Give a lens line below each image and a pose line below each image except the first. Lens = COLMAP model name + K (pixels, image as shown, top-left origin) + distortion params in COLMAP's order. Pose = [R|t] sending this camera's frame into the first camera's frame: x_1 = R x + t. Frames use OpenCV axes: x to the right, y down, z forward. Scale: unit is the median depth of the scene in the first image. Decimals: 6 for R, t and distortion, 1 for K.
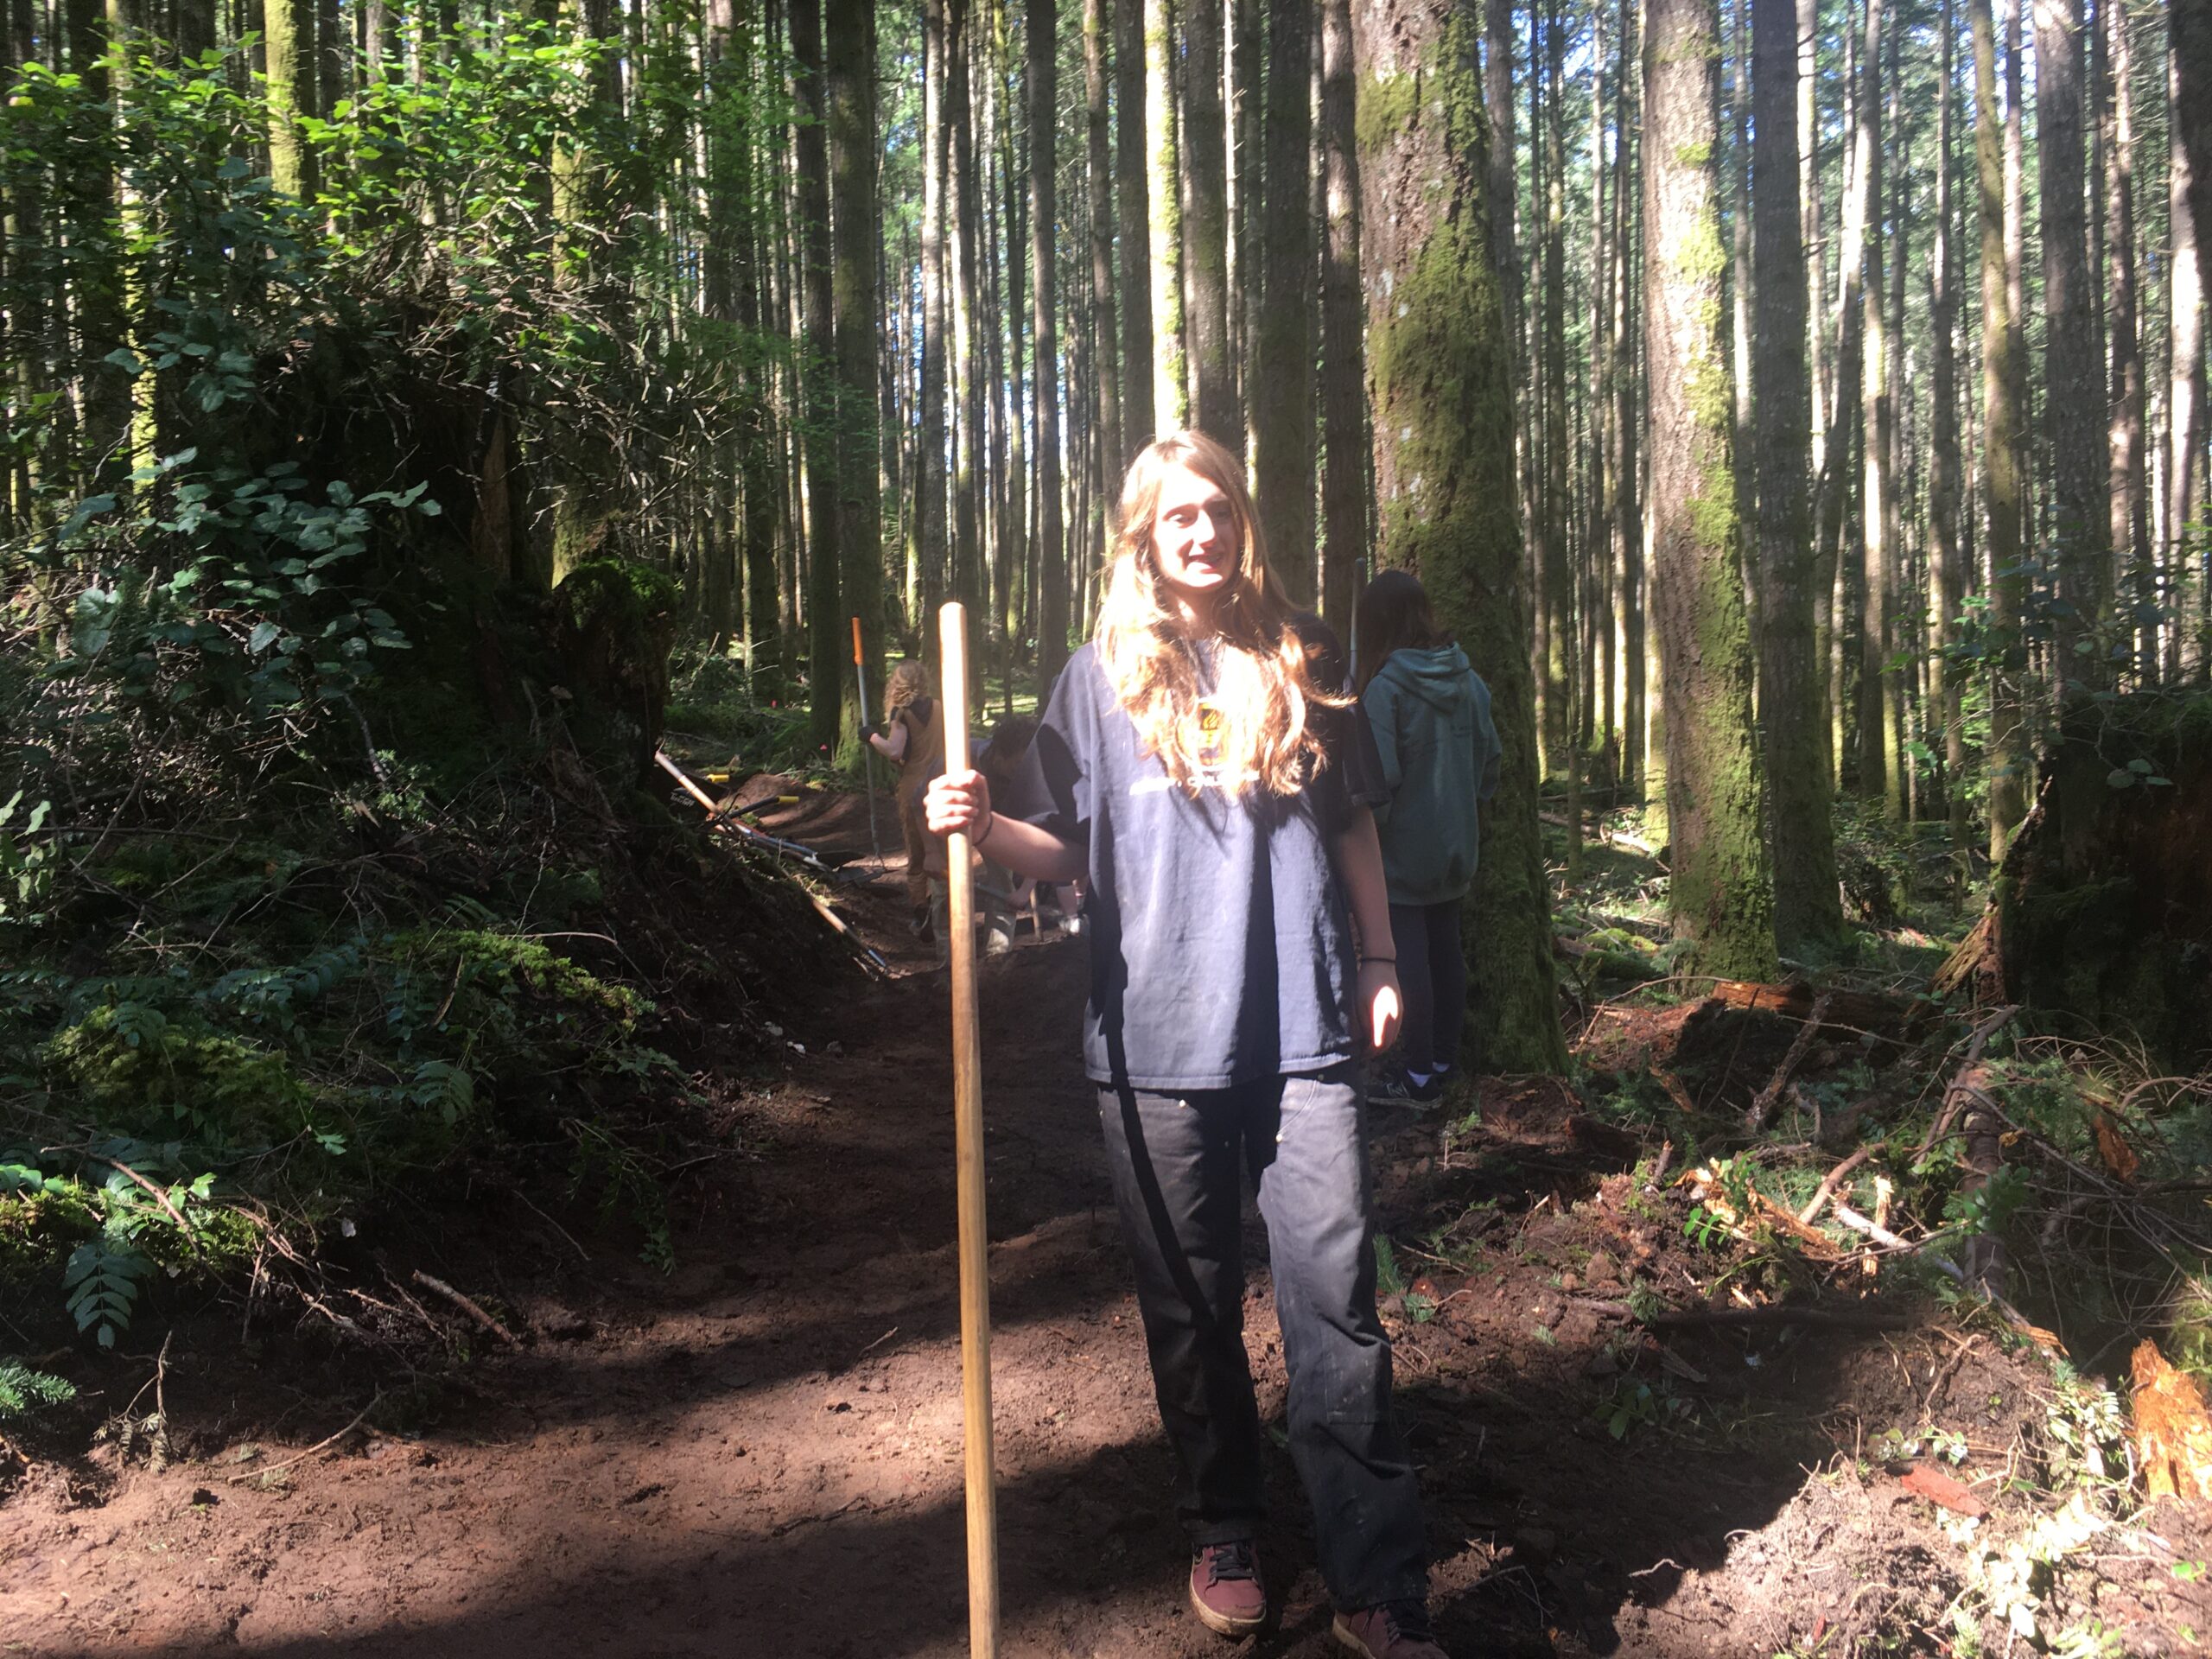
lens RADIAL K [[1856.8, 0, 1103.4], [0, 1856.8, 817.4], [0, 0, 1]] dist [0.063949, -0.096603]
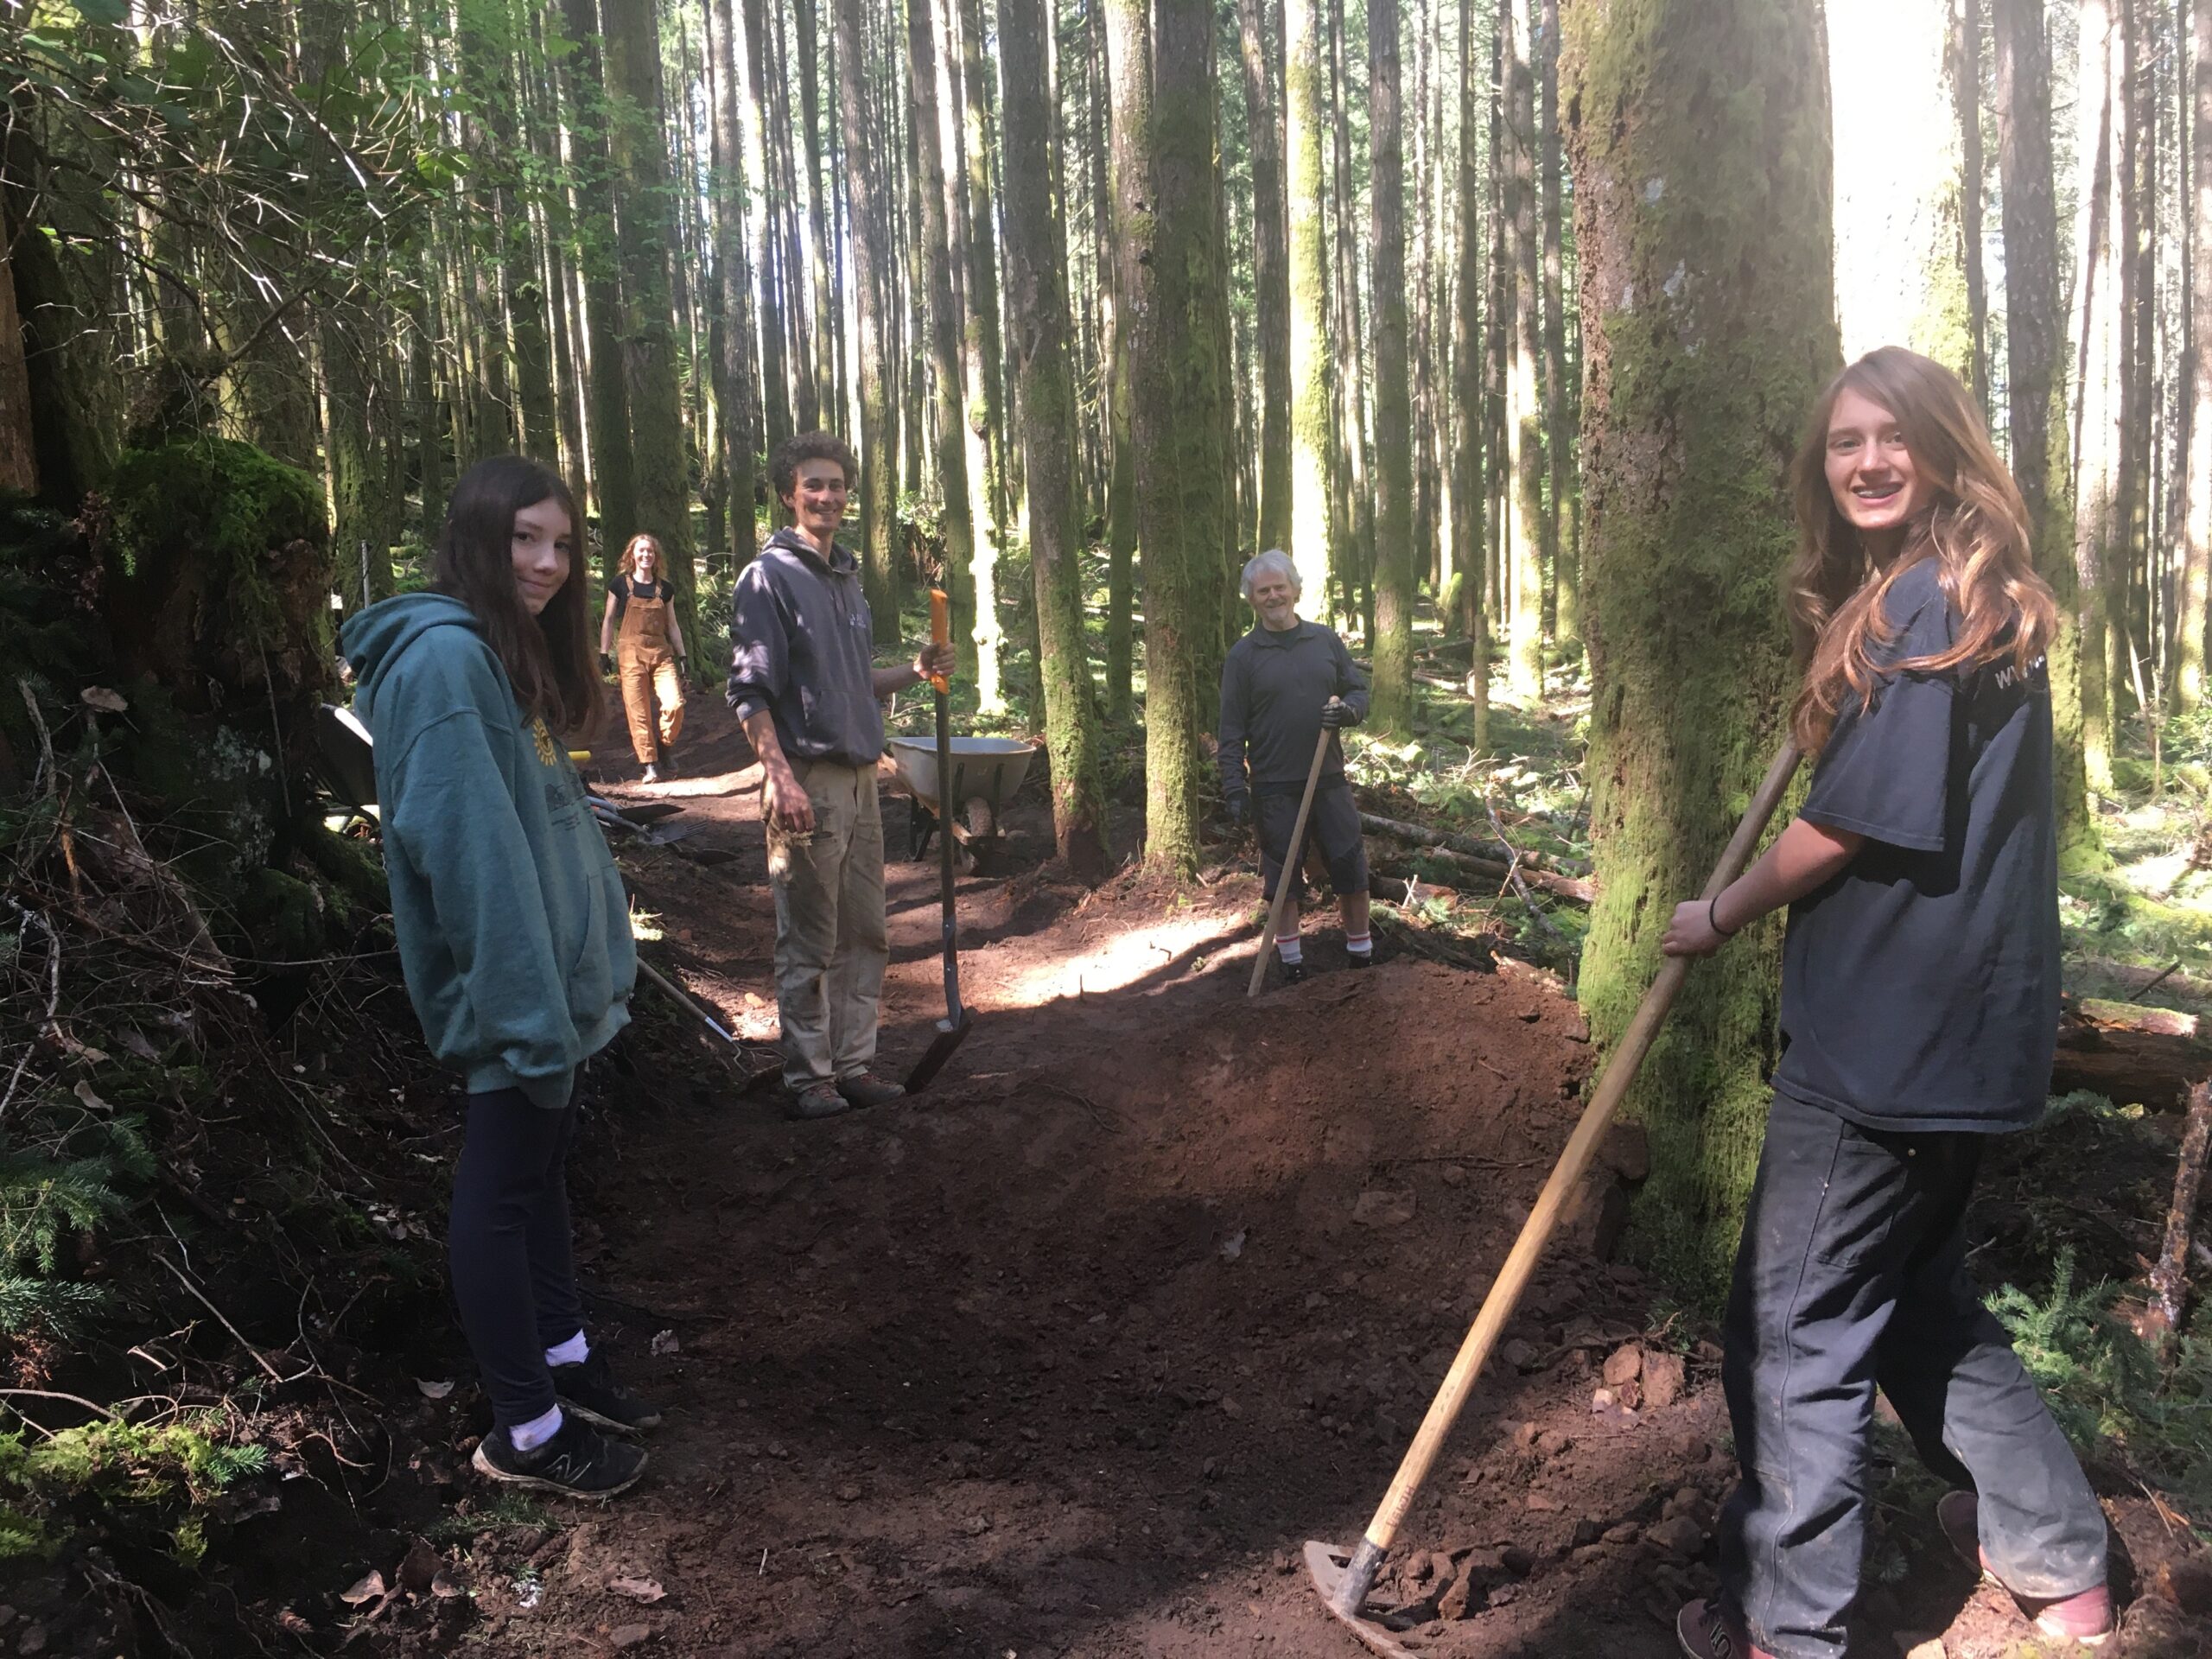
lens RADIAL K [[1856.8, 0, 1103.4], [0, 1856.8, 817.4], [0, 0, 1]] dist [0.063949, -0.096603]
pose [[0.994499, -0.036041, 0.098355, -0.059391], [0.027692, 0.995998, 0.084972, -0.066196], [-0.101024, -0.081781, 0.991517, 0.415395]]
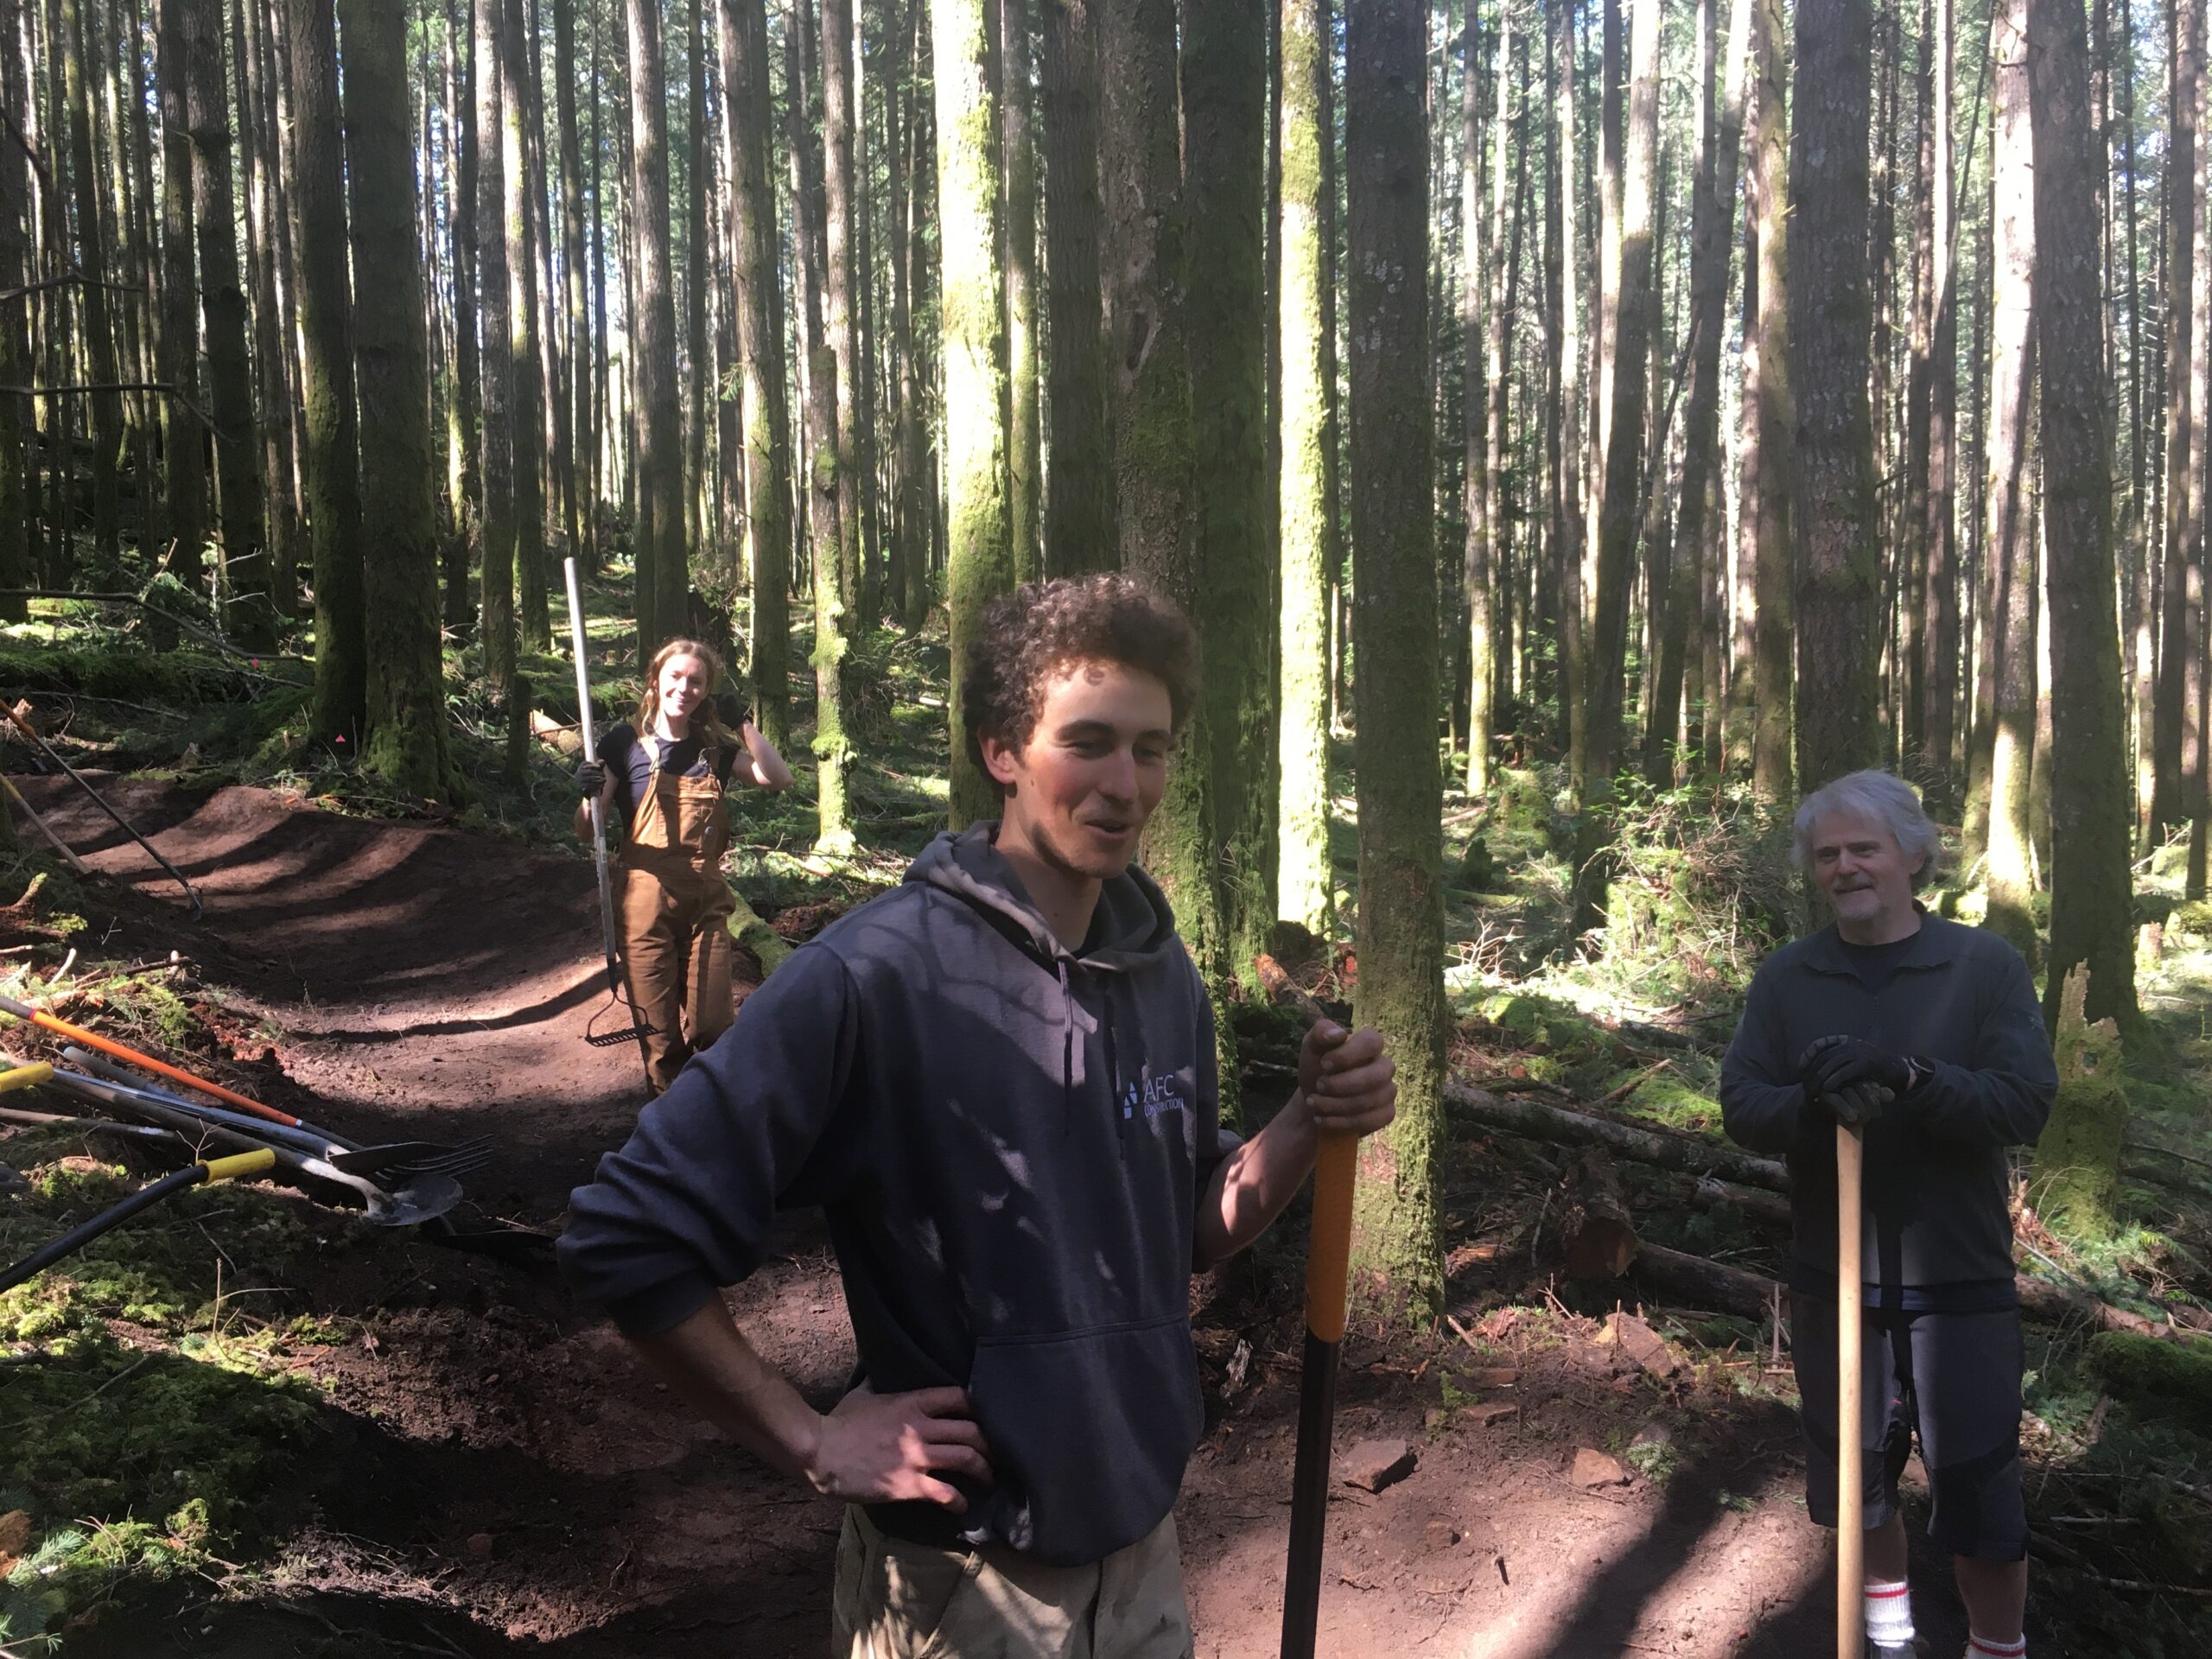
lens RADIAL K [[1856.8, 0, 1103.4], [0, 1856.8, 817.4], [0, 0, 1]] dist [0.063949, -0.096603]
pose [[0.971645, -0.014454, 0.236004, -0.142510], [0.002324, 0.998665, 0.051595, -0.128067], [-0.236434, -0.049584, 0.970381, 0.941340]]
